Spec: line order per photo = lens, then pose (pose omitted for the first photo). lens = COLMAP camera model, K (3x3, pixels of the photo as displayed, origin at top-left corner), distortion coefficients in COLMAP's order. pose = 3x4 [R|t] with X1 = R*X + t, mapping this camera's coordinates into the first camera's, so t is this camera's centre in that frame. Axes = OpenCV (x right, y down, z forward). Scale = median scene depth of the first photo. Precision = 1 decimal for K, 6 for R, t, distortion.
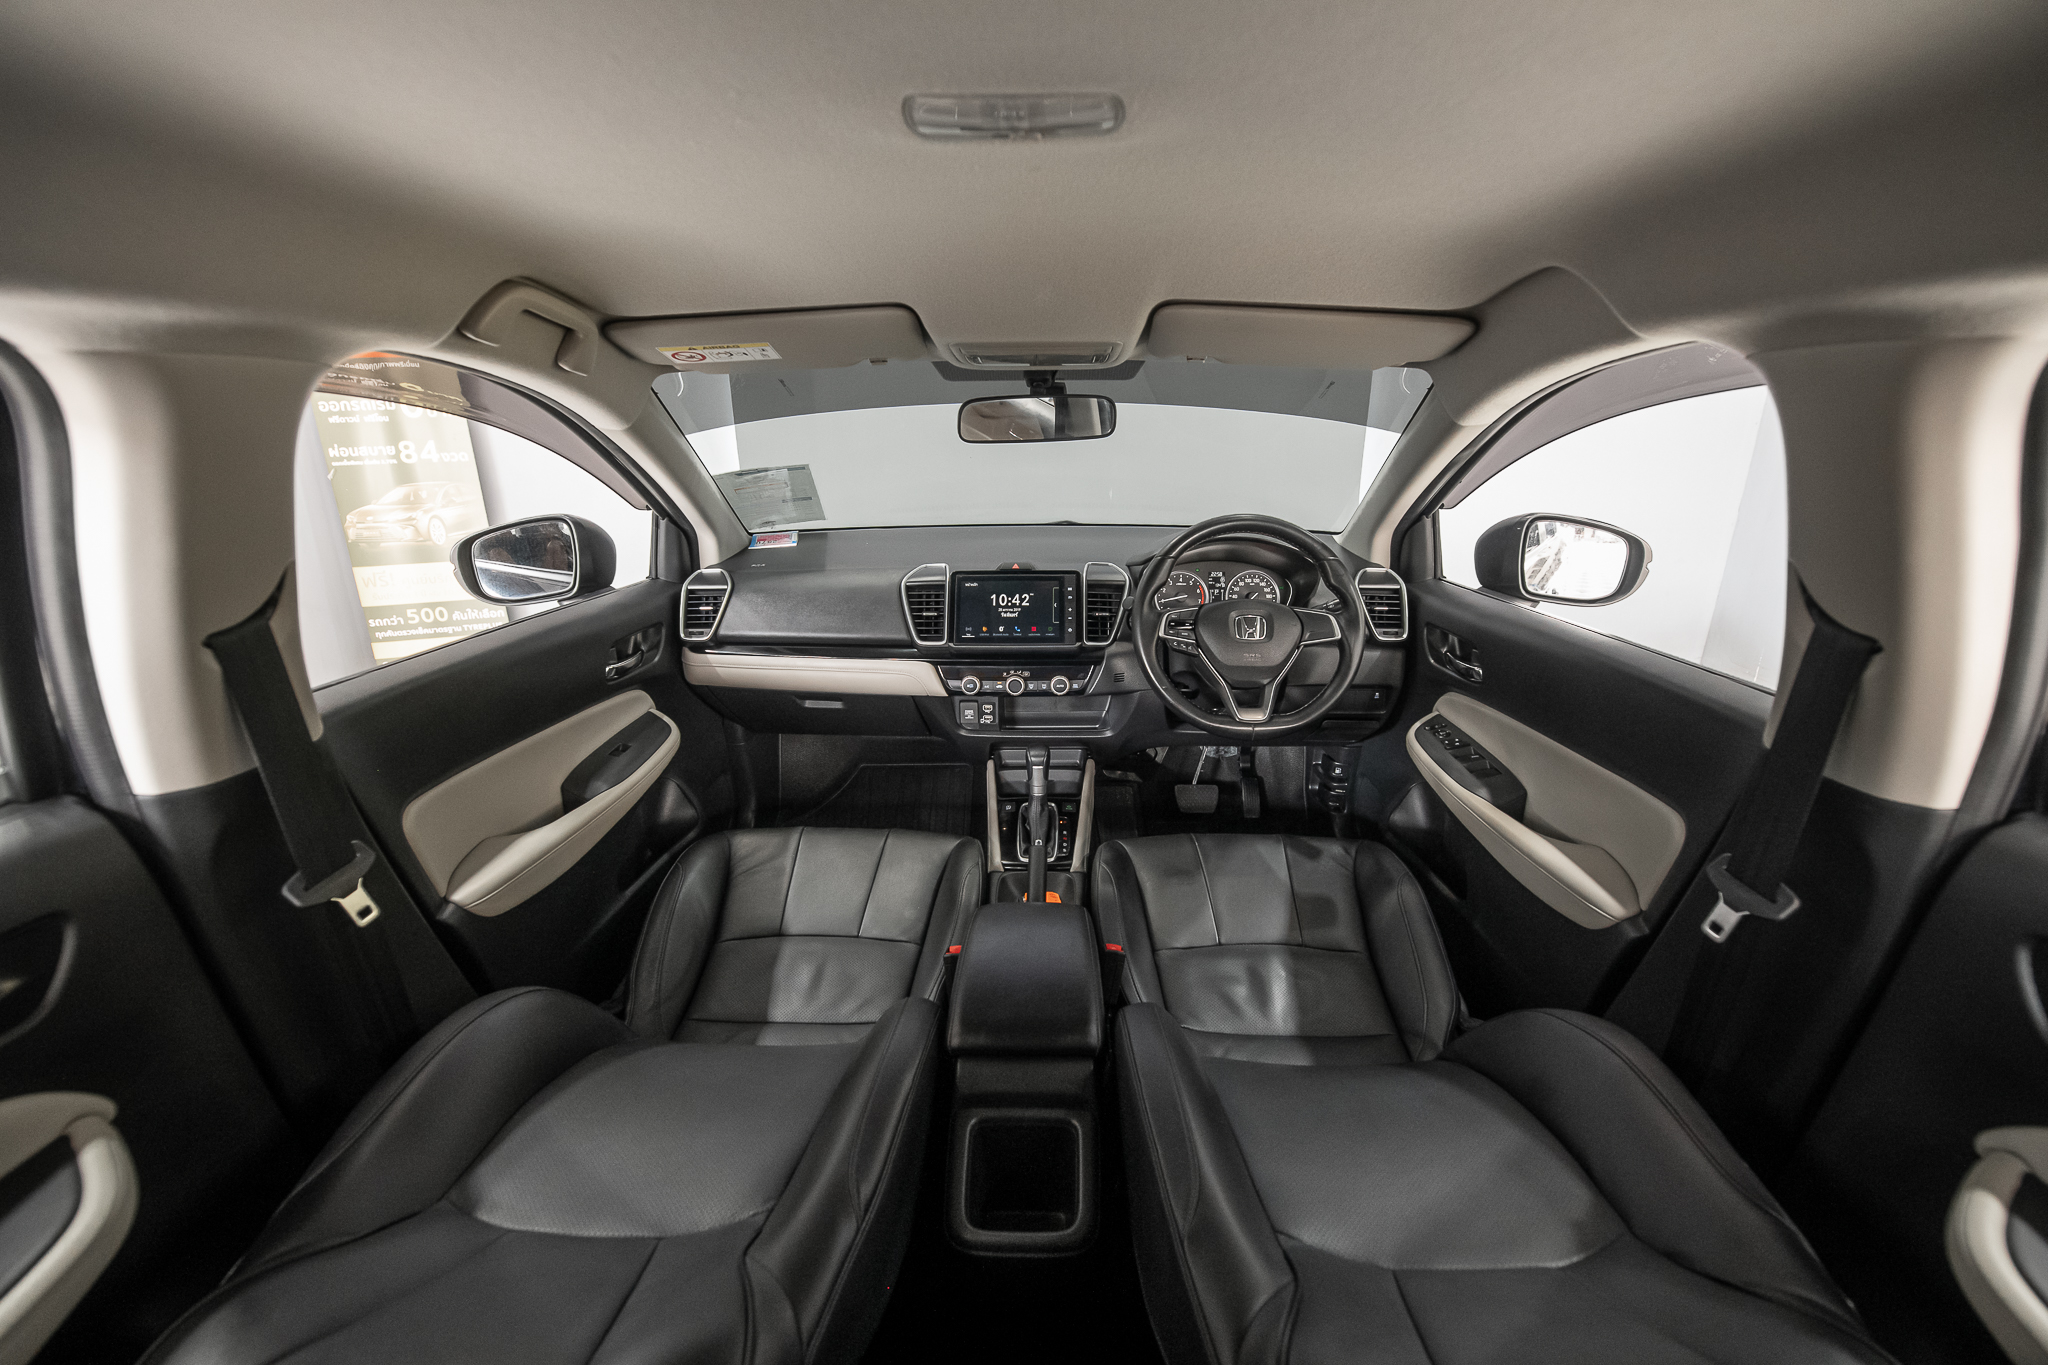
lens RADIAL K [[858.8, 0, 1024.0], [0, 858.8, 682.5], [0, 0, 1]] dist [-0.001255, -0.000346]
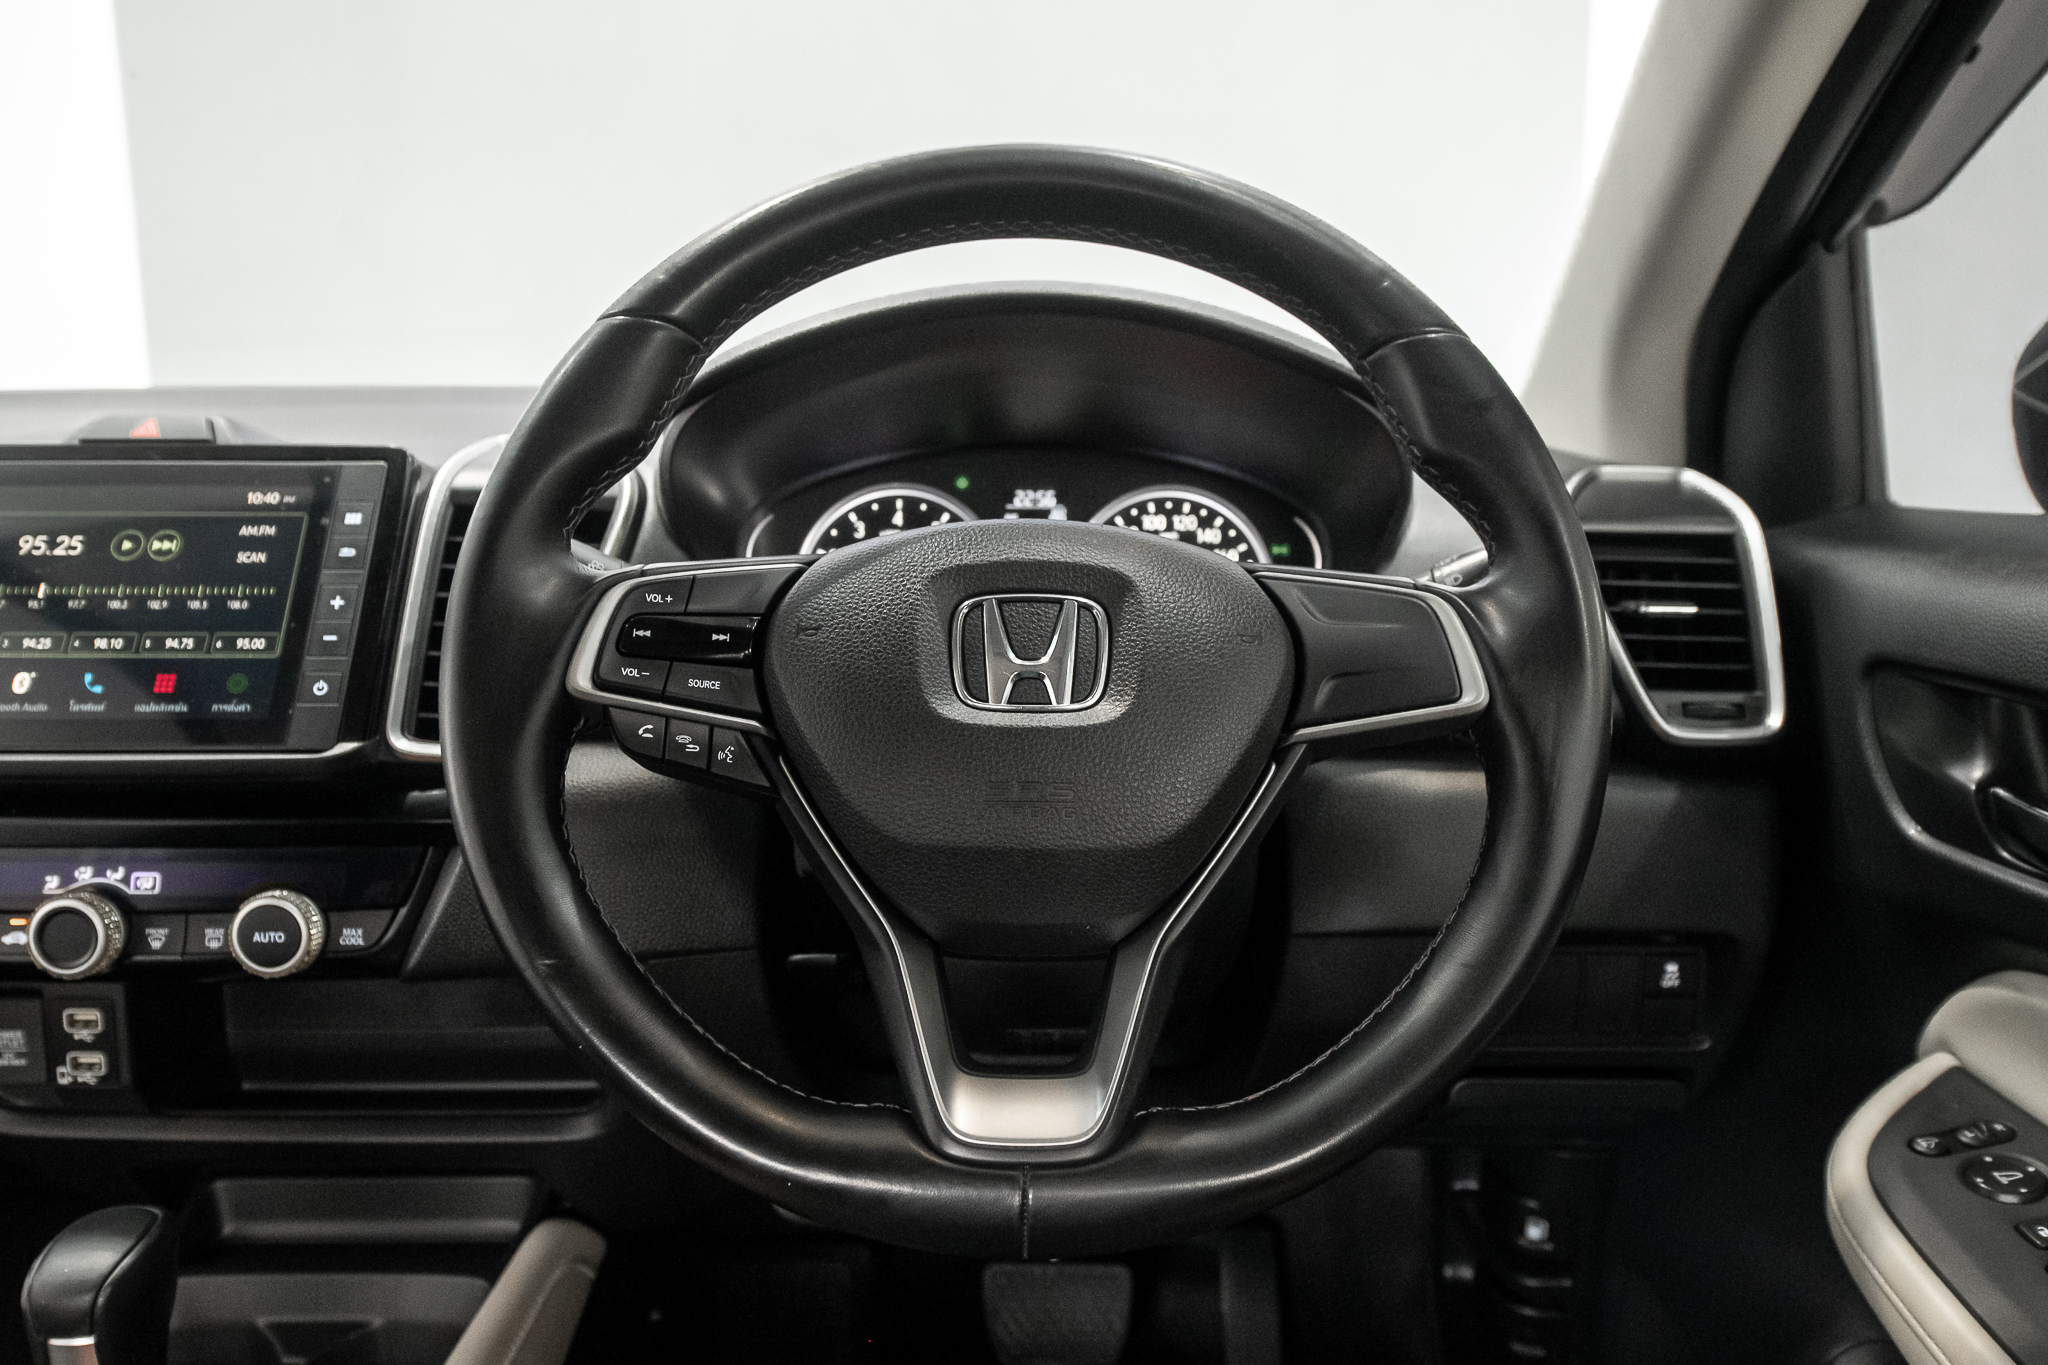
lens RADIAL K [[1535.9, 0, 1024.0], [0, 1535.9, 682.5], [0, 0, 1]] dist [-0.003267, 0.000650]
pose [[0.999852, 0.003000, 0.016915, 0.230535], [-0.000706, 0.990975, -0.134043, -0.007909], [-0.017164, 0.134011, 0.990831, 0.585087]]
